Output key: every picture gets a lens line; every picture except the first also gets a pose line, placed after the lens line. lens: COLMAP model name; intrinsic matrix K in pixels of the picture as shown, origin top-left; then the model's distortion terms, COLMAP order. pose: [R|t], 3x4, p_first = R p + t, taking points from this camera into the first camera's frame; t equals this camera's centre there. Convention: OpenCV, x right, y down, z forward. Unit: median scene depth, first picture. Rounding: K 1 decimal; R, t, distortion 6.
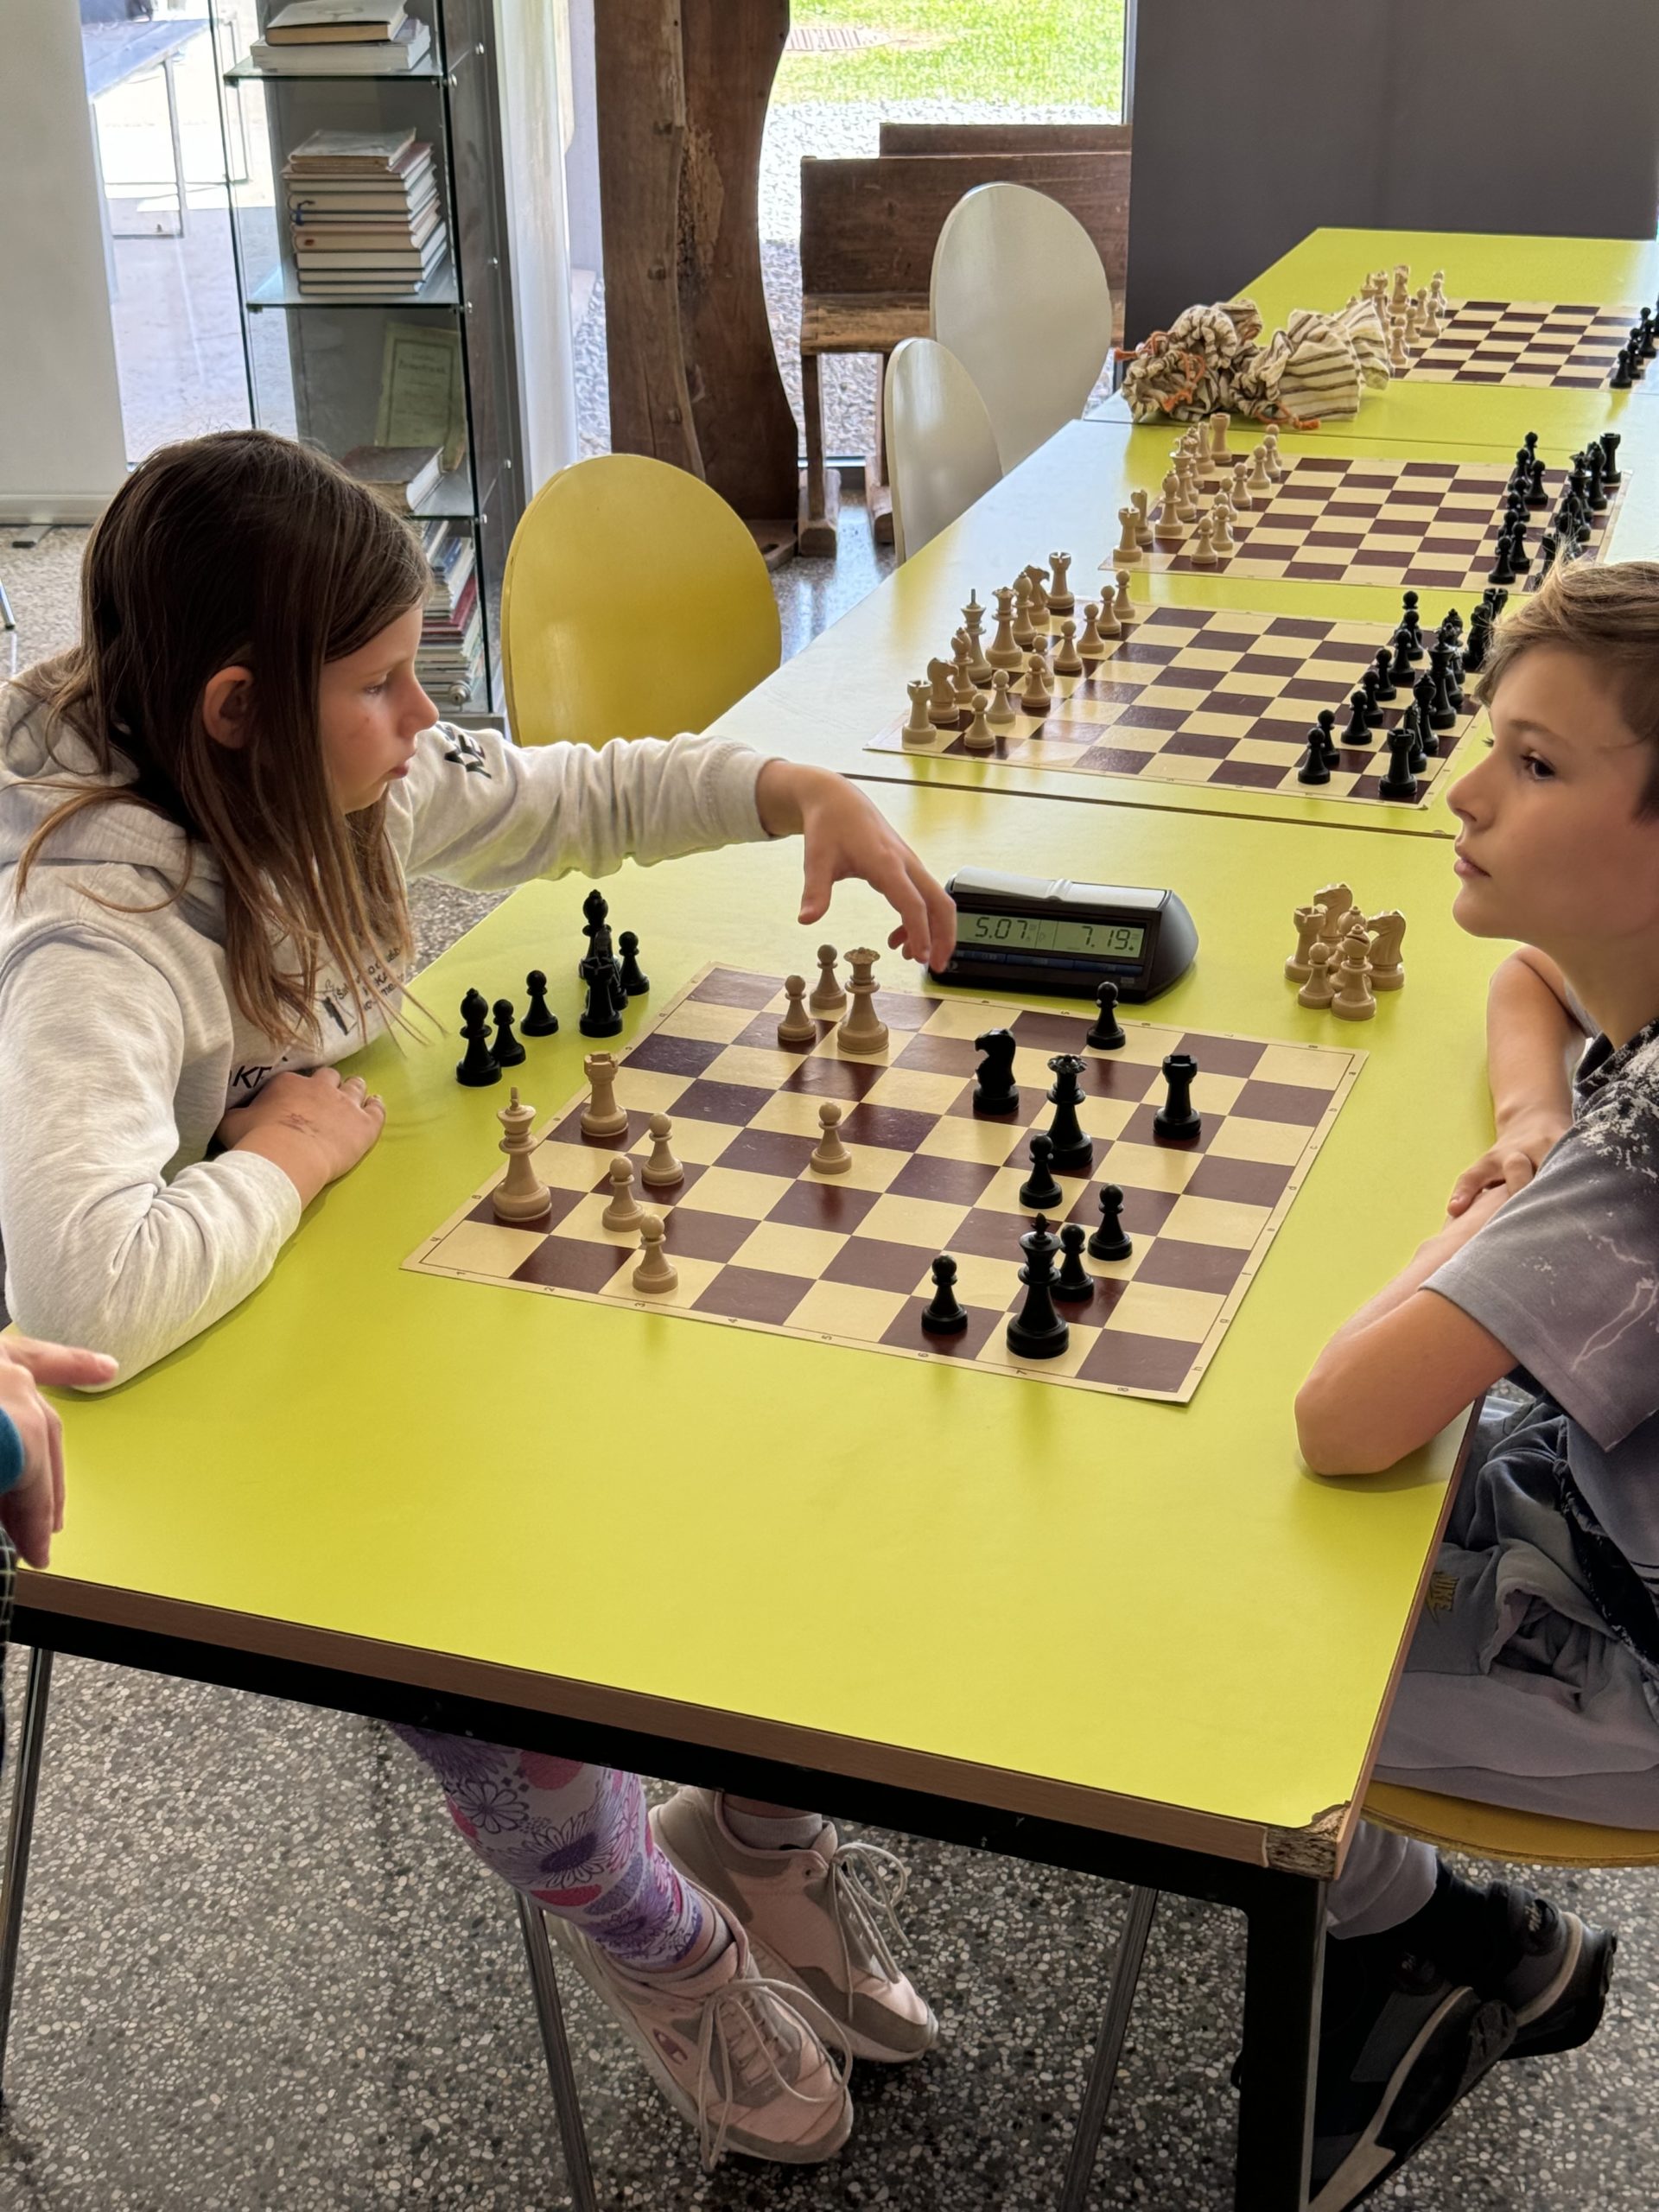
lens RADIAL K [[3083.4, 0, 822.7], [0, 3083.4, 1107.0], [0, 0, 1]] dist [0.228938, -0.569190]
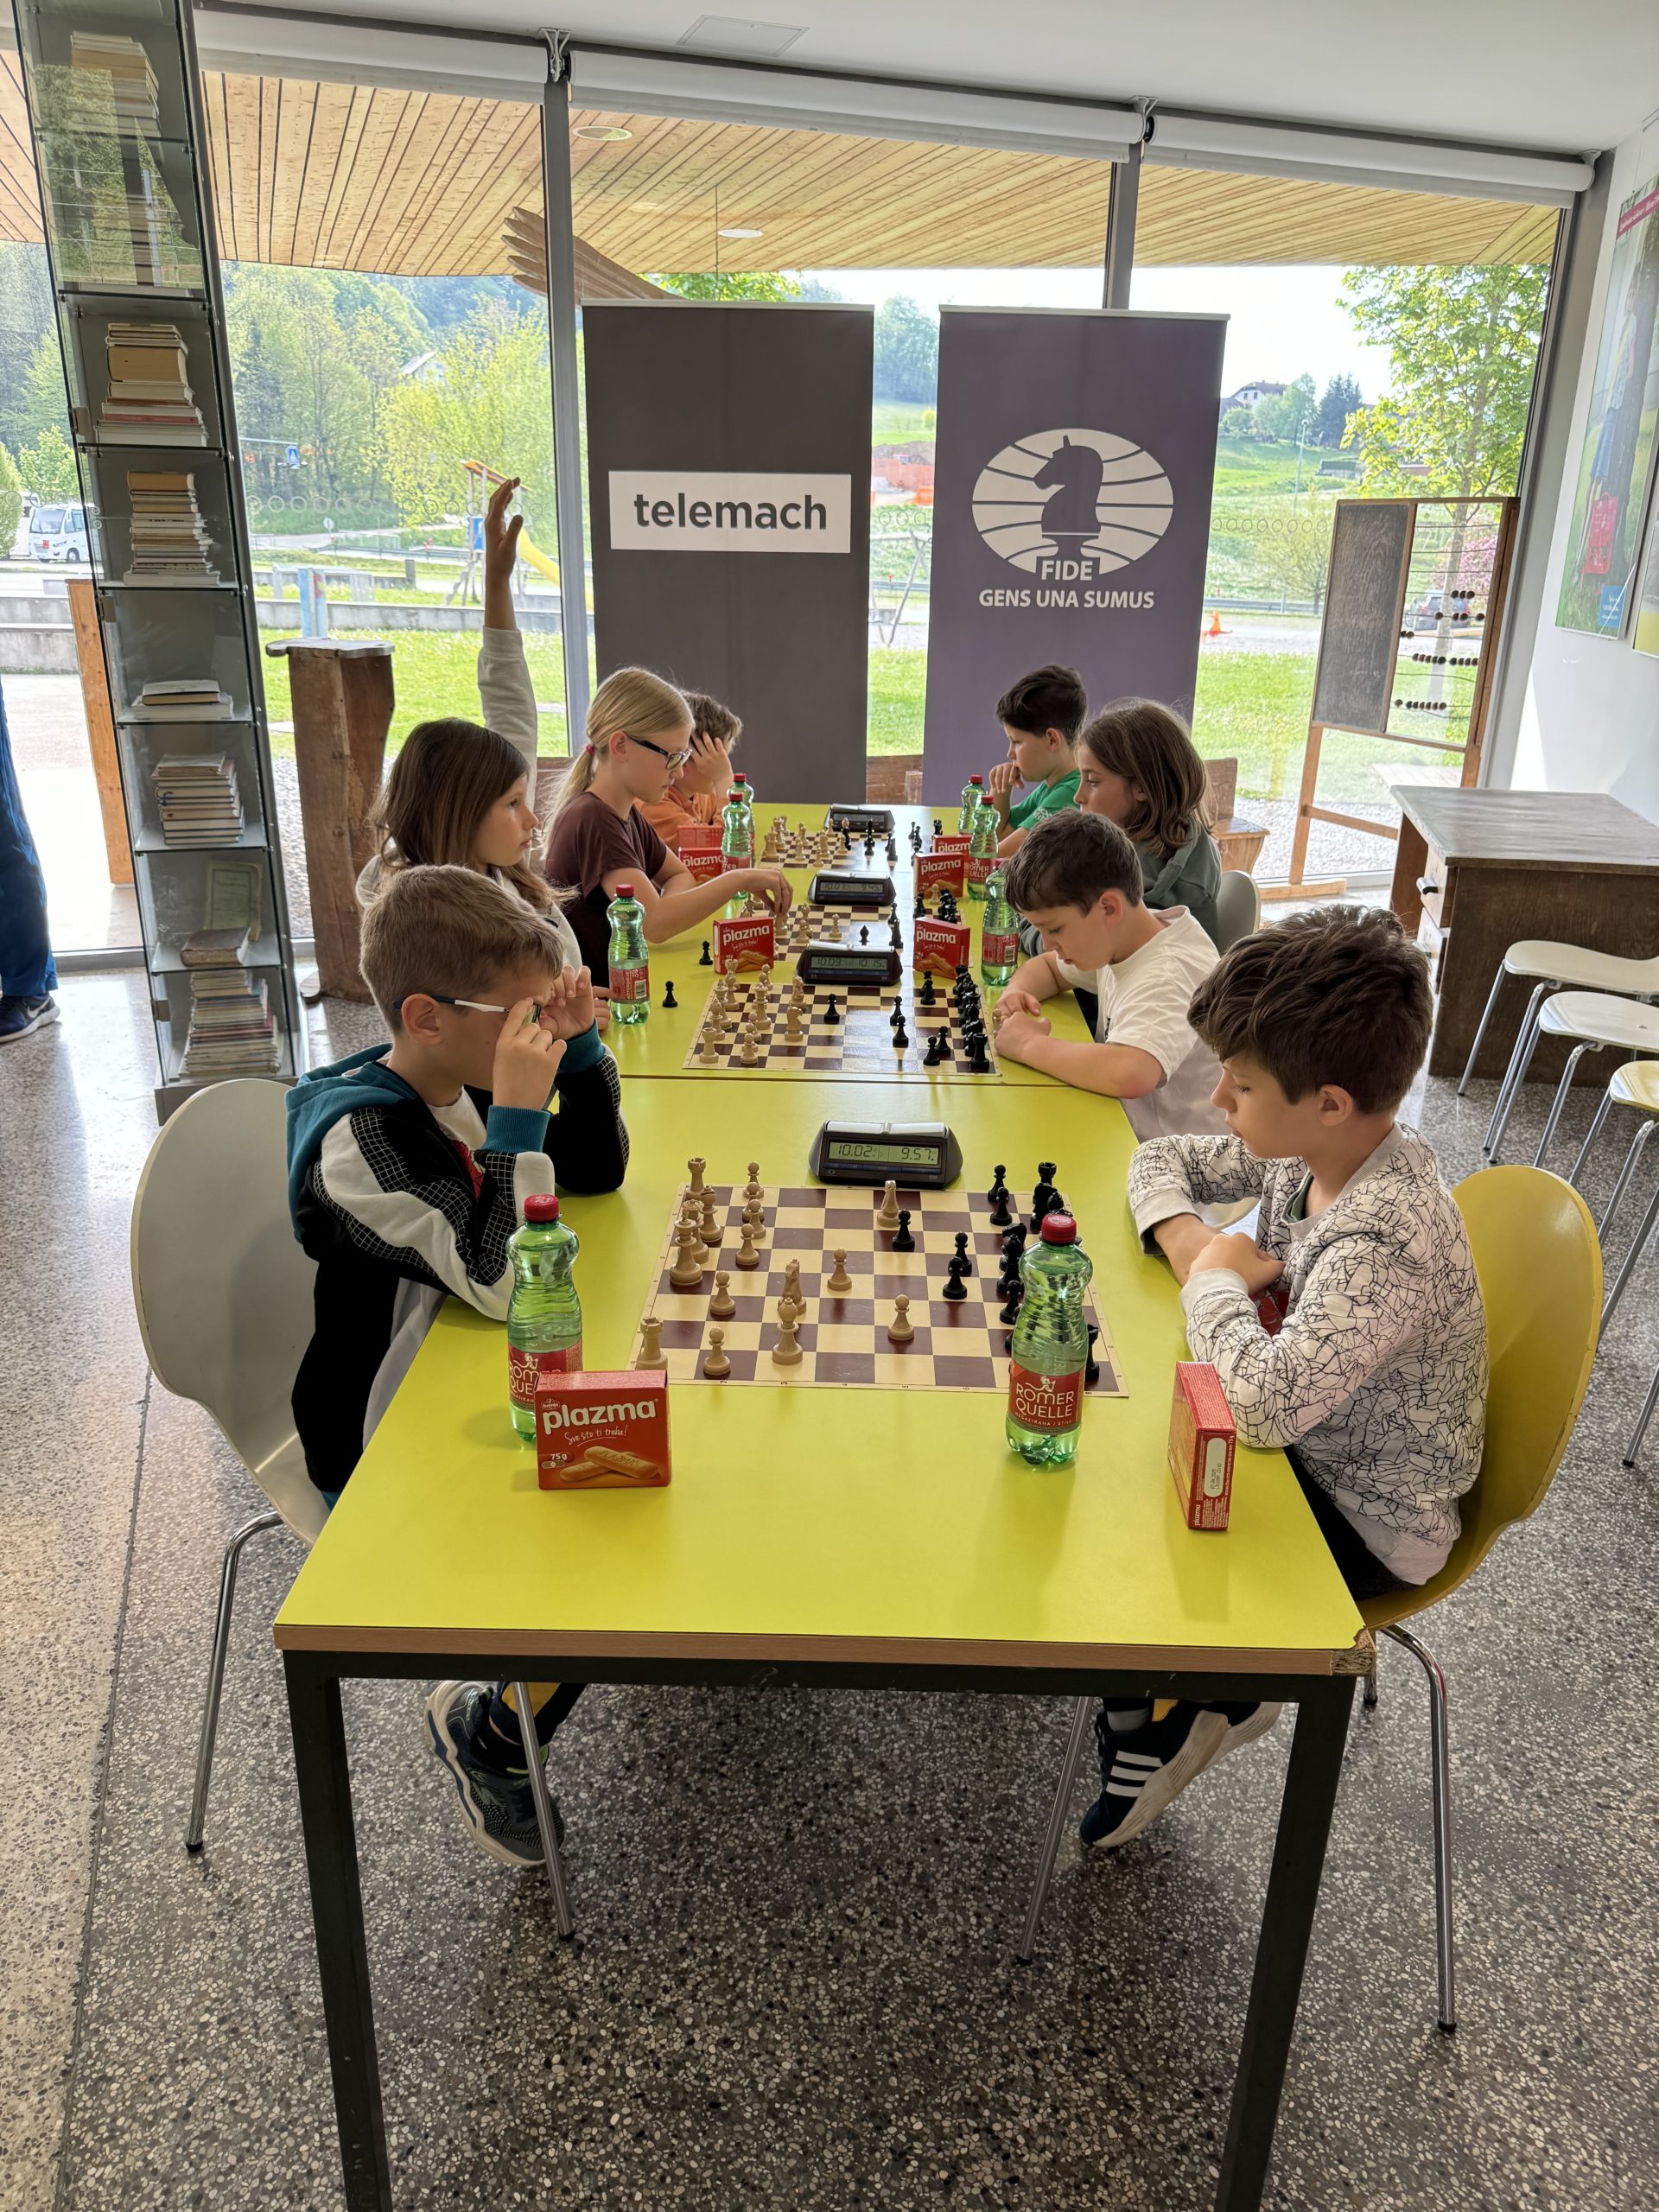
lens RADIAL K [[1564.8, 0, 834.0], [0, 1564.8, 1110.0], [0, 0, 1]] dist [0.055189, -0.063778]
pose [[0.939368, -0.079572, 0.333550, -0.240863], [0.110953, 0.990909, -0.076082, -0.015949], [-0.324464, 0.108477, 0.939657, 0.162819]]
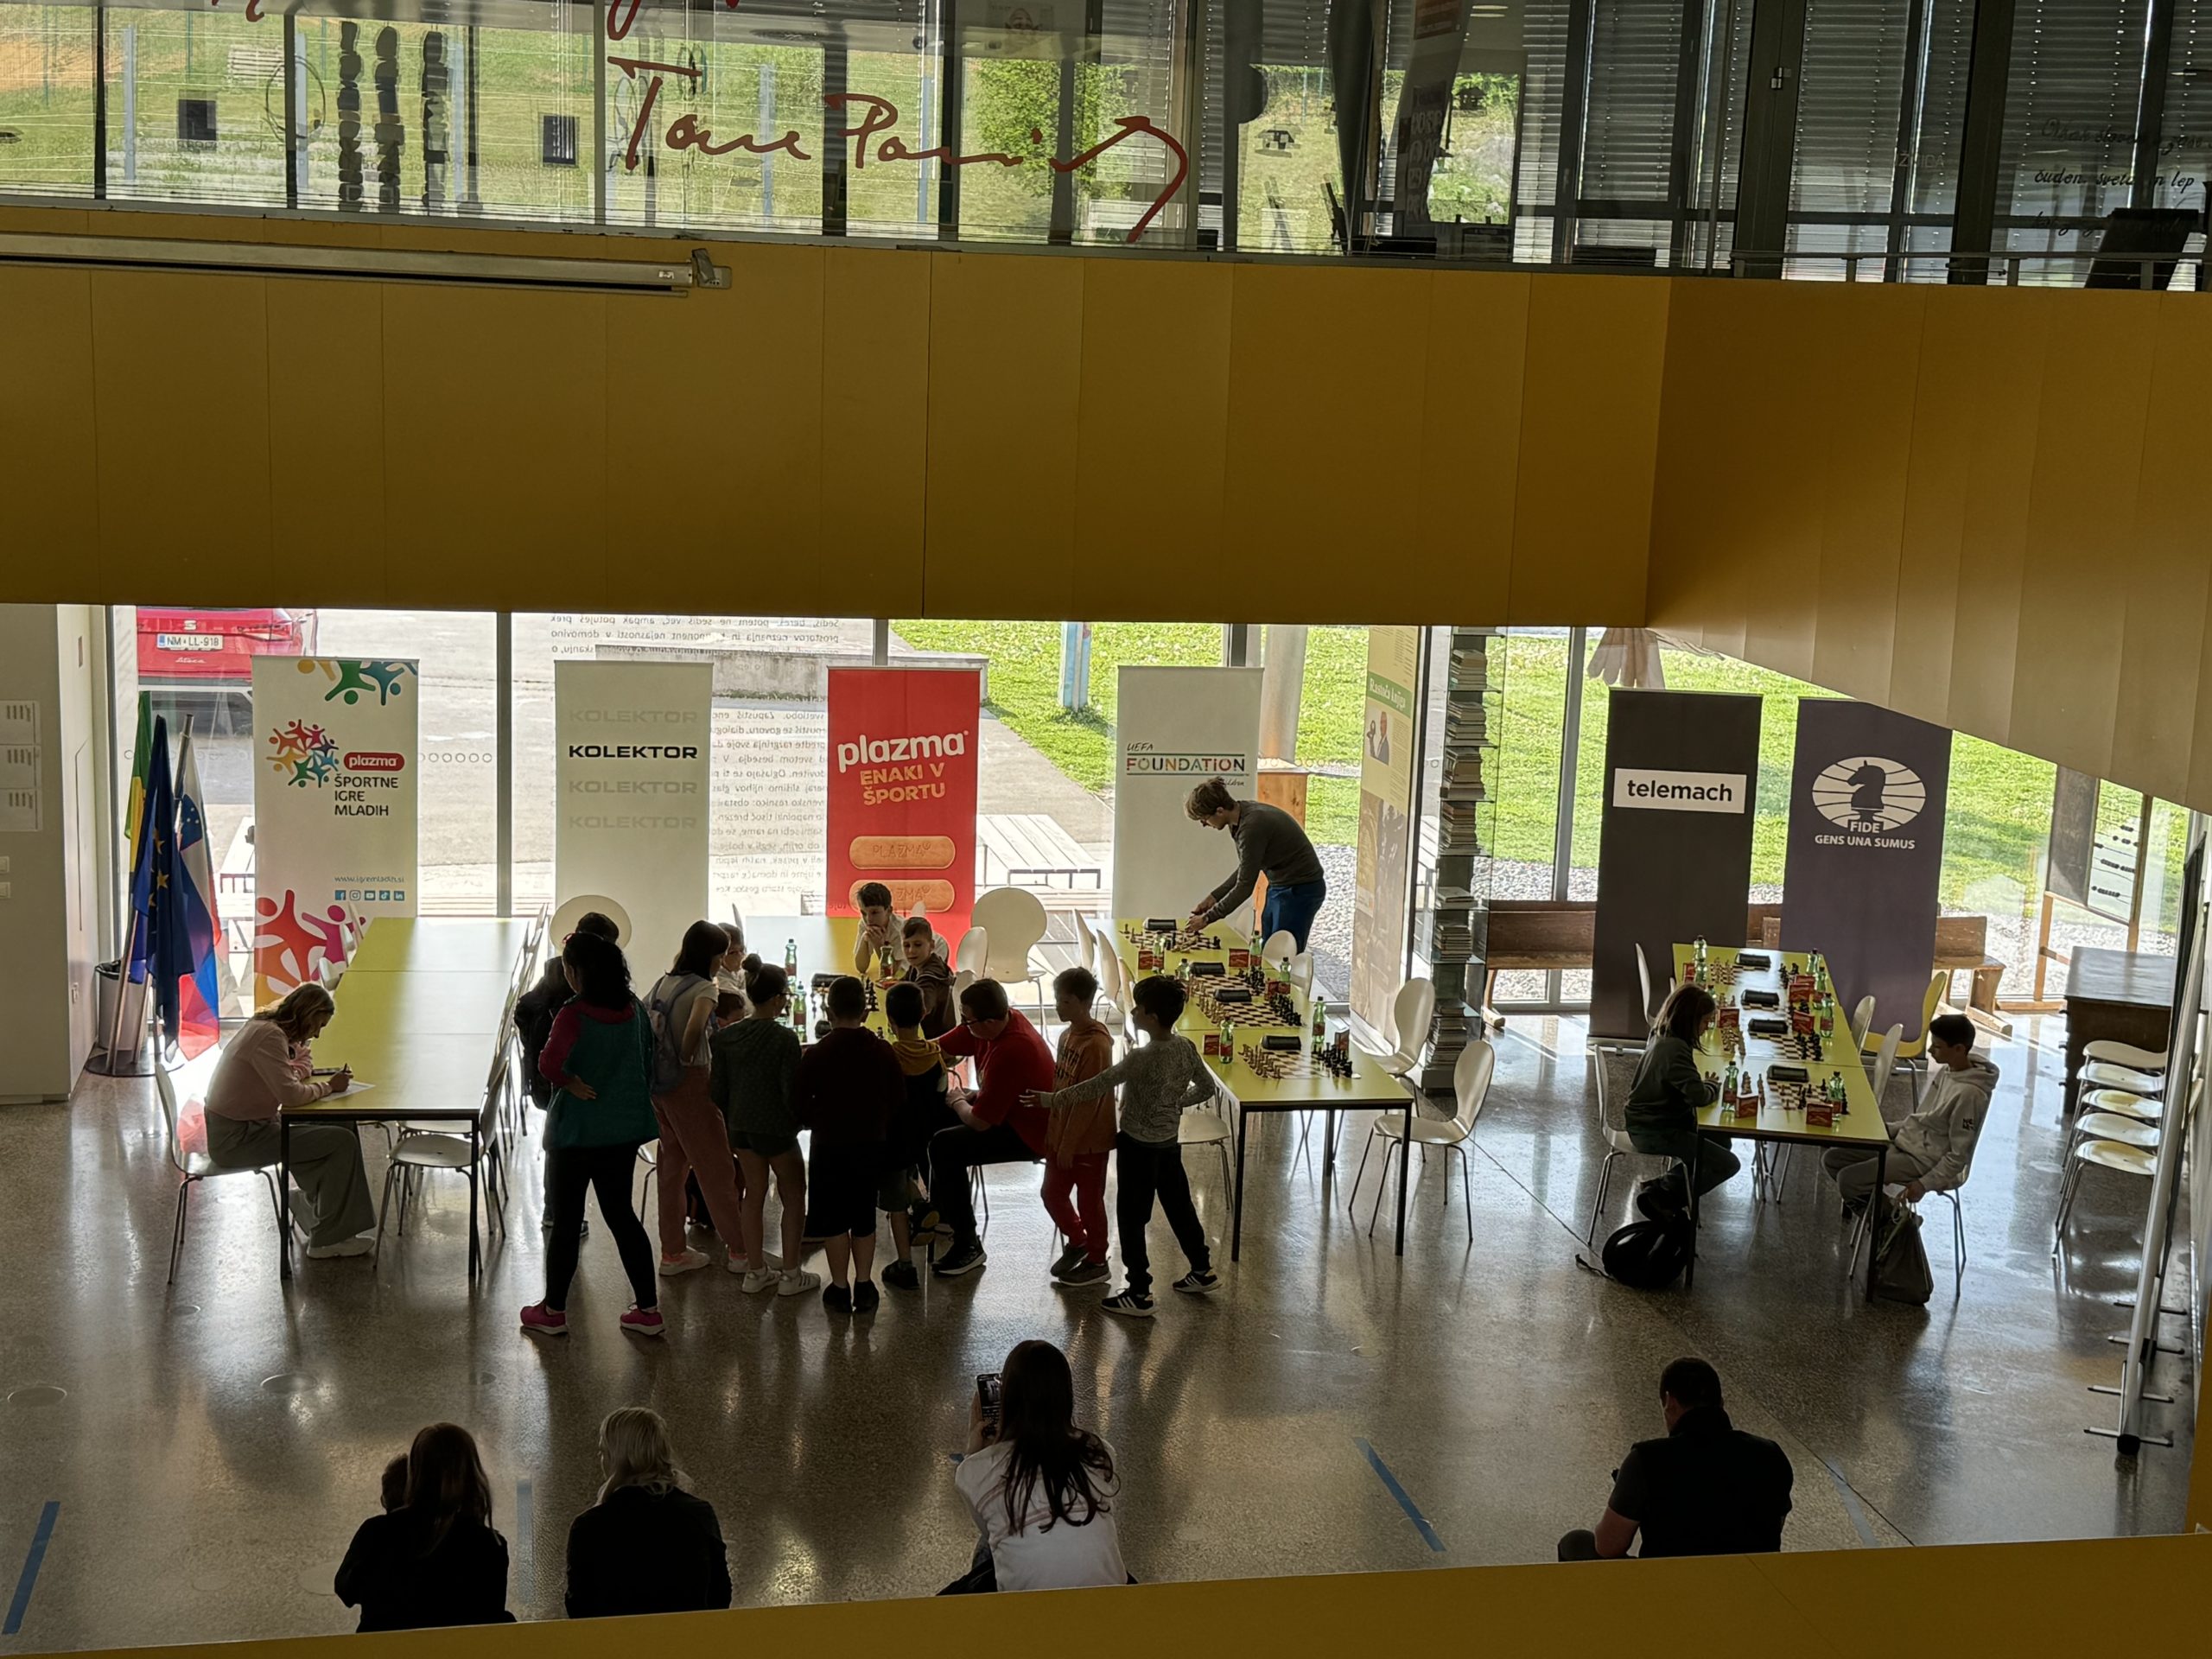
lens RADIAL K [[3290.6, 0, 1105.9], [0, 3290.6, 821.6], [0, 0, 1]] dist [0.231090, 0.032407]
pose [[0.969689, 0.020992, 0.243437, -3.067376], [0.042211, 0.966931, -0.251521, 1.141306], [-0.240667, 0.254173, 0.936737, -5.411712]]
